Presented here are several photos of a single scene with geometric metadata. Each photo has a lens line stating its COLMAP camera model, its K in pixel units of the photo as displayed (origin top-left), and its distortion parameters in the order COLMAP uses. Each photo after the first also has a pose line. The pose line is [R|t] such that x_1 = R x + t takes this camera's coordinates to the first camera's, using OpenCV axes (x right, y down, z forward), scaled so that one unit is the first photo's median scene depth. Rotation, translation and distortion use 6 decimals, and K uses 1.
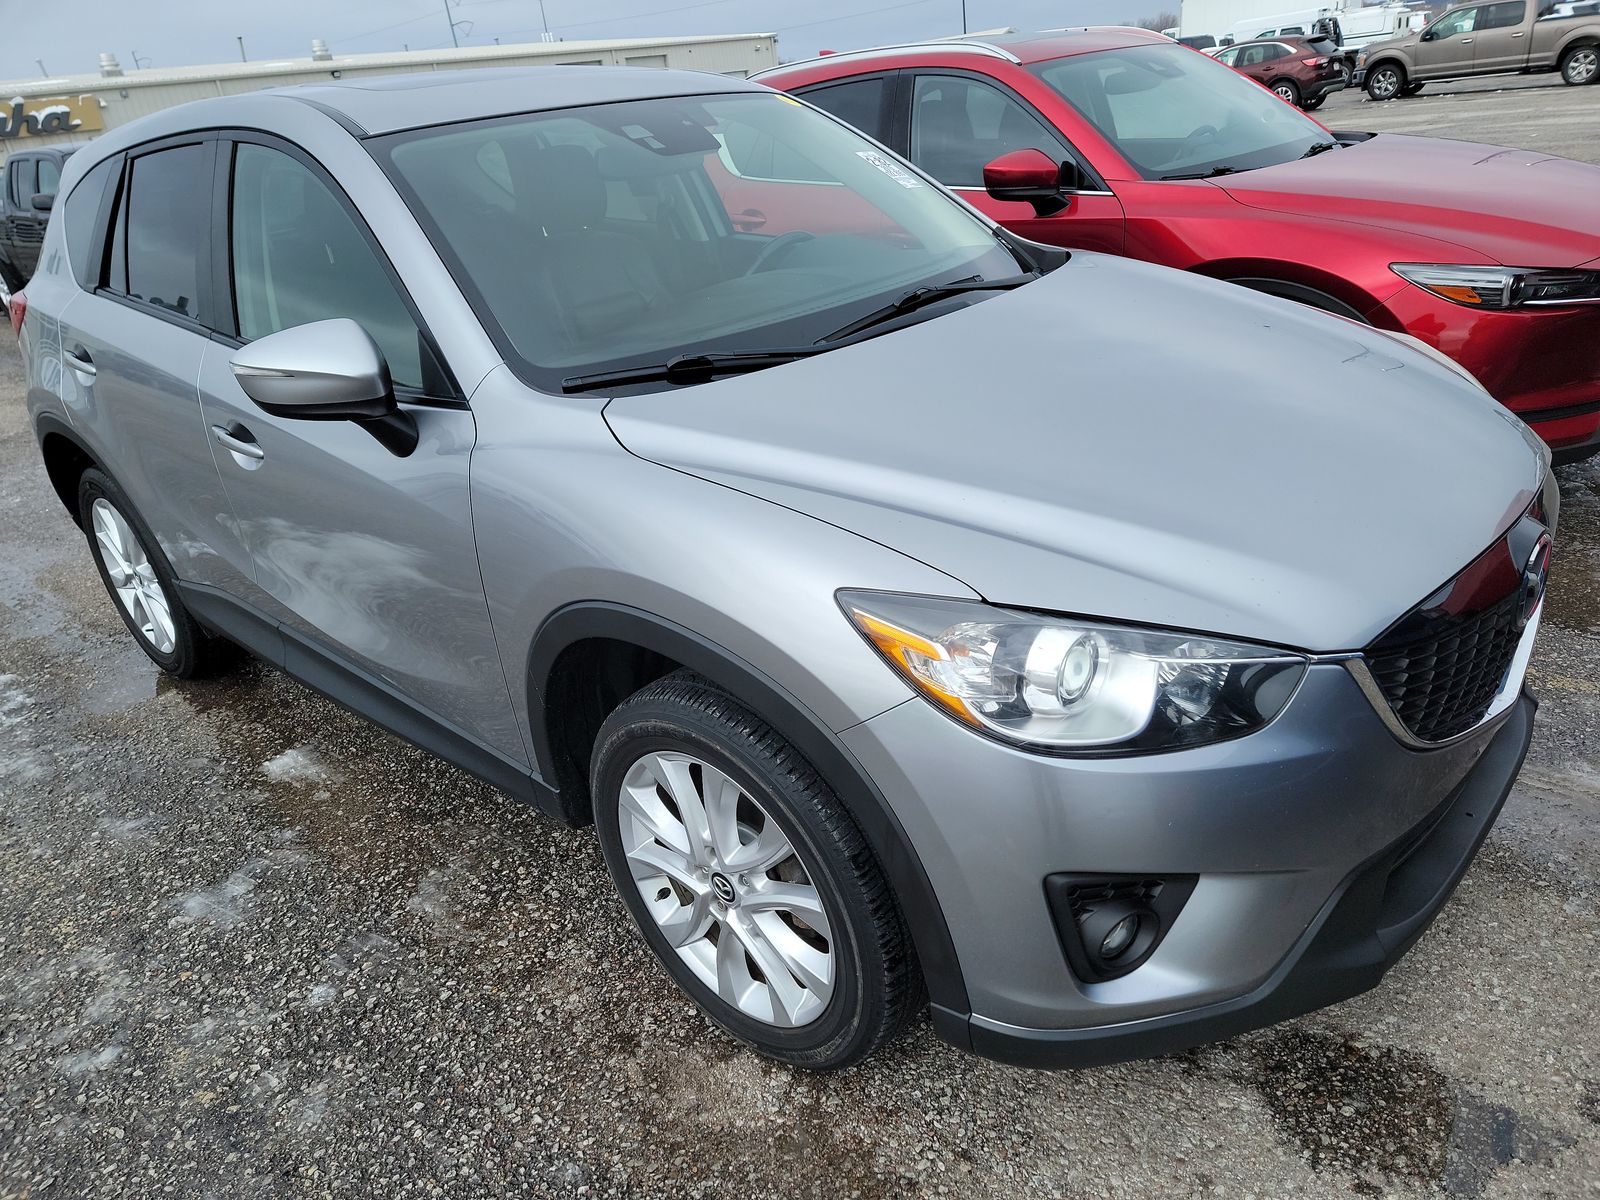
lens RADIAL K [[1115.3, 0, 812.7], [0, 1115.3, 603.4], [0, 0, 1]] dist [0.052540, -0.026848]
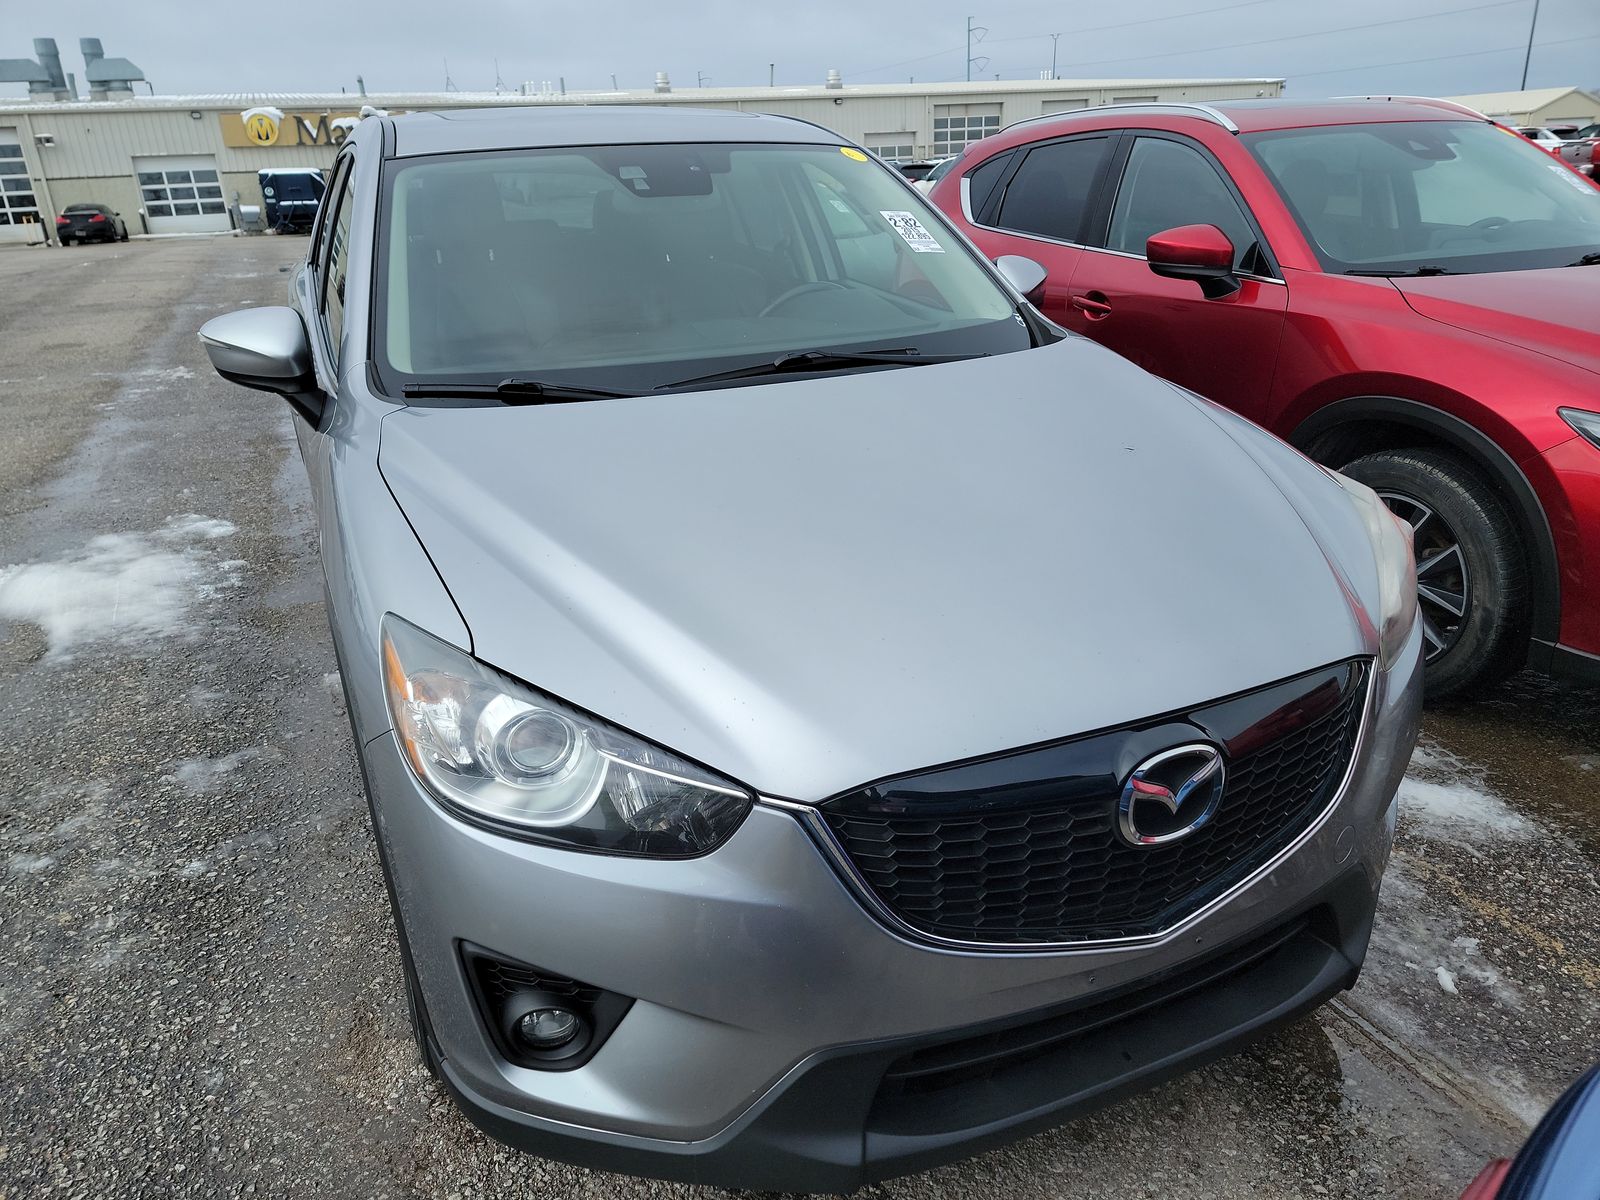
lens RADIAL K [[1115.3, 0, 810.2], [0, 1115.3, 599.5], [0, 0, 1]] dist [0.052540, -0.026848]
pose [[0.911027, 0.214566, -0.352125, 0.544564], [-0.224496, 0.974389, 0.012918, -0.092285], [0.345878, 0.067282, 0.935864, 0.110874]]
